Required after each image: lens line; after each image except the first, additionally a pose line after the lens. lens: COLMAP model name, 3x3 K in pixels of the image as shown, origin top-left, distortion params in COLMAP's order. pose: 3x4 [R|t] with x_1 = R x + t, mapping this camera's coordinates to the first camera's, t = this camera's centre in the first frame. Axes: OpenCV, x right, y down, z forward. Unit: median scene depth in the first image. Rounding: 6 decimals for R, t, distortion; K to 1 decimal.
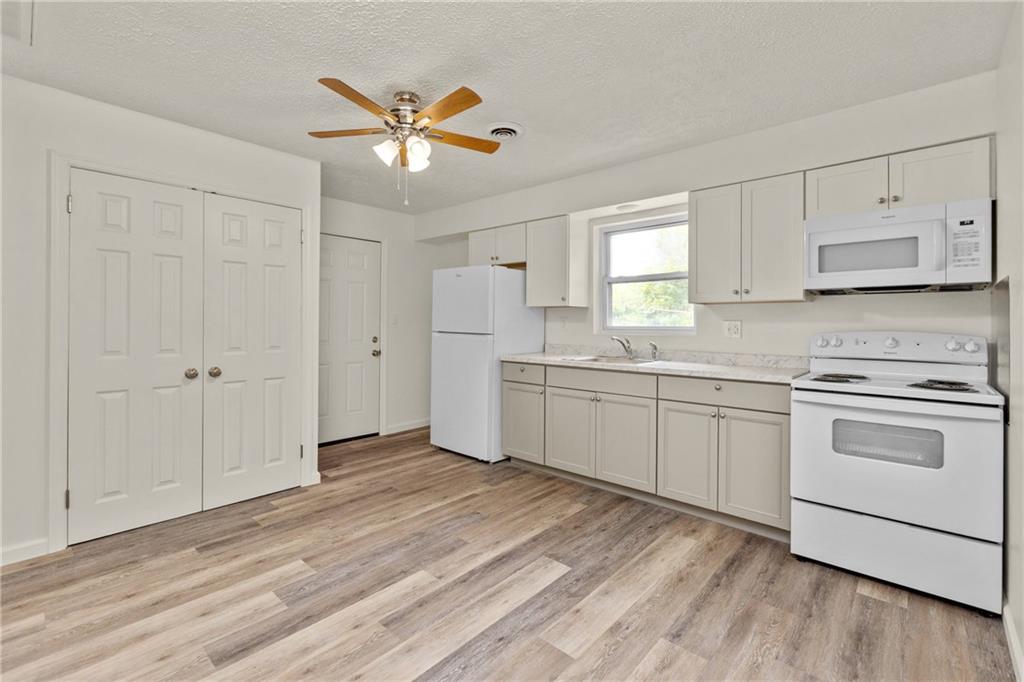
lens RADIAL K [[453.7, 0, 512.0], [0, 453.7, 319.4], [0, 0, 1]] dist [-0.003816, -0.000256]
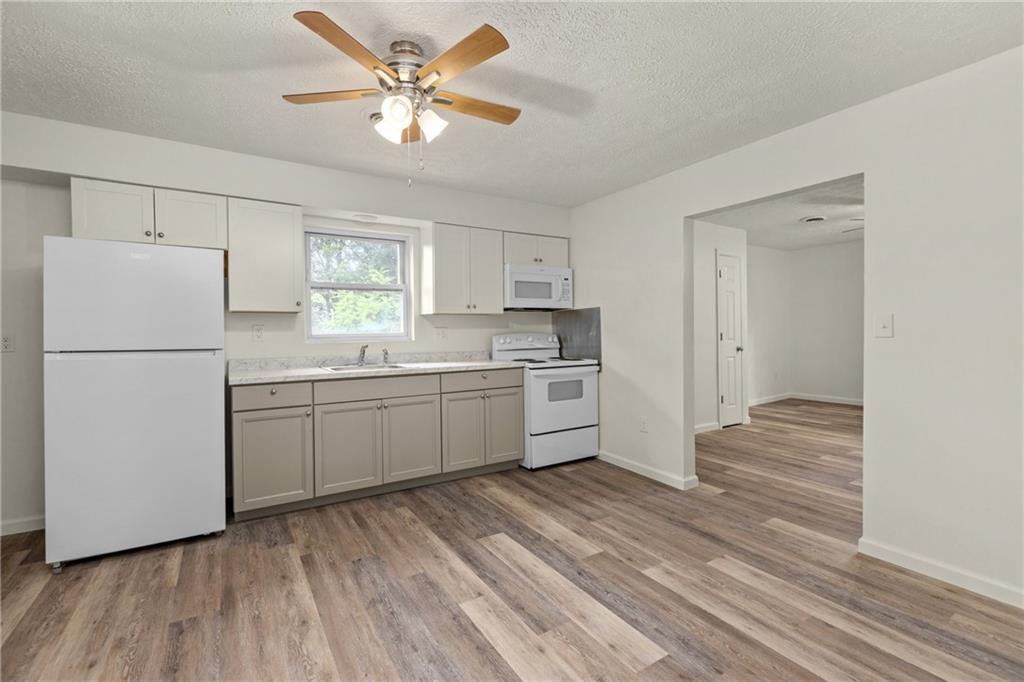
lens RADIAL K [[458.5, 0, 512.1], [0, 458.5, 327.2], [0, 0, 1]] dist [-0.001301, 0.000127]
pose [[0.276278, -0.010430, 0.961021, -0.901312], [-0.000516, 0.999939, 0.011000, -0.015068], [-0.961078, -0.003536, 0.276256, 0.550534]]
